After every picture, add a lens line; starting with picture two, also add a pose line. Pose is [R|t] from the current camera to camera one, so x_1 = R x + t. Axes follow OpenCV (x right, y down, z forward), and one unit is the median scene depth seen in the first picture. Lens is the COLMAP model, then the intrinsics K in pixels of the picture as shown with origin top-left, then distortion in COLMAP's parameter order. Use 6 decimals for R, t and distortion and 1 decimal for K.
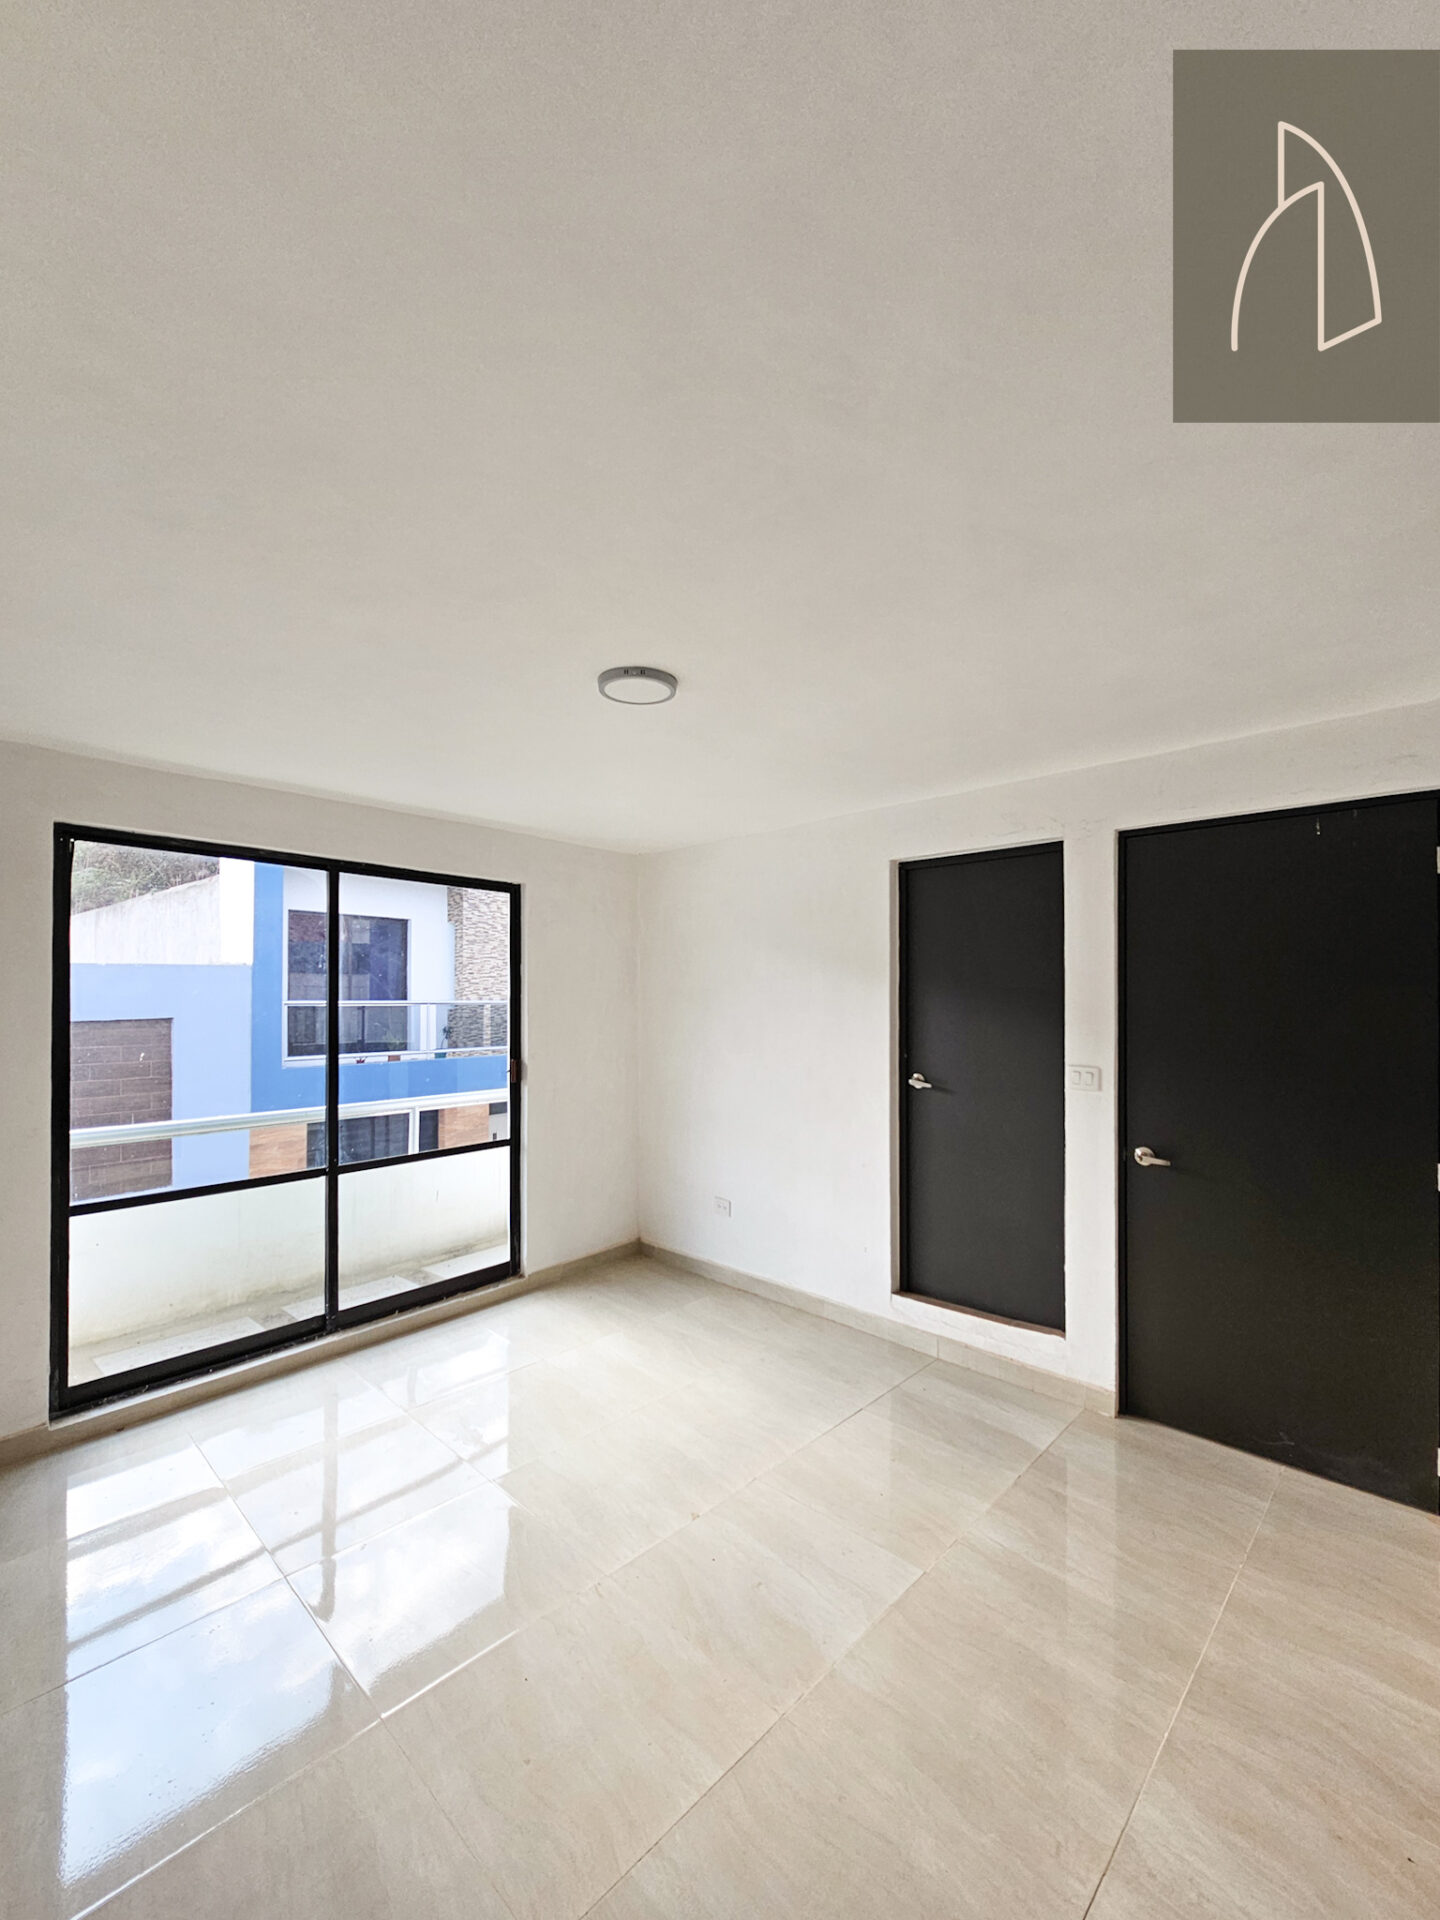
lens RADIAL K [[775.2, 0, 715.6], [0, 775.2, 990.5], [0, 0, 1]] dist [0.000102, 0.000252]
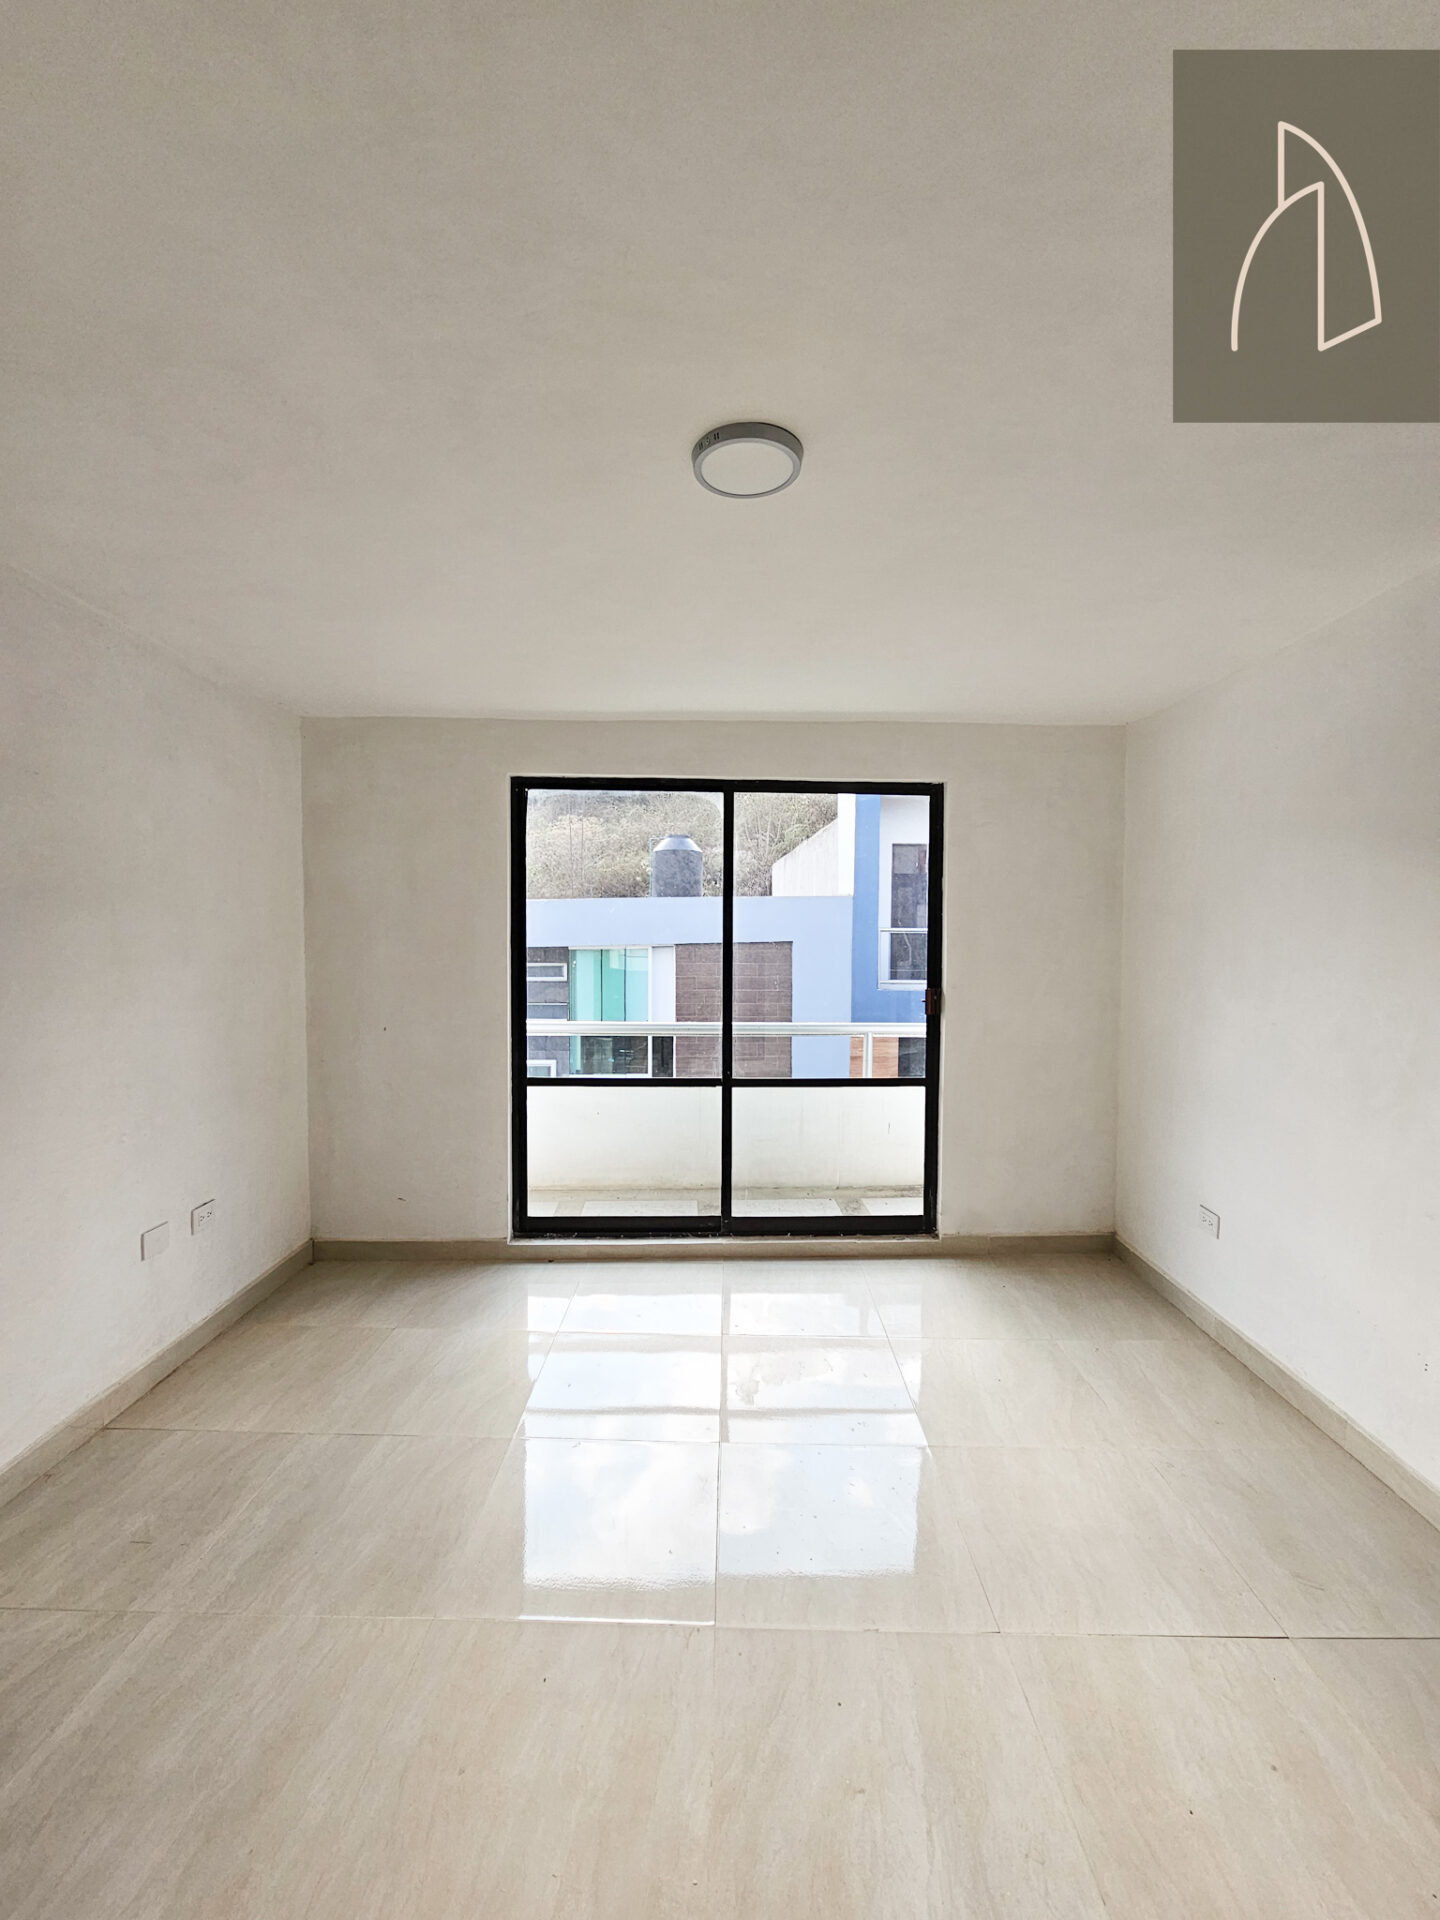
lens RADIAL K [[774.2, 0, 720.0], [0, 774.2, 960.0], [0, 0, 1]] dist [-0.006472, 0.000309]
pose [[0.691411, 0.032913, -0.721712, 0.237237], [0.002765, 0.998834, 0.048199, 0.017727], [0.722457, -0.035321, 0.690513, 0.276553]]
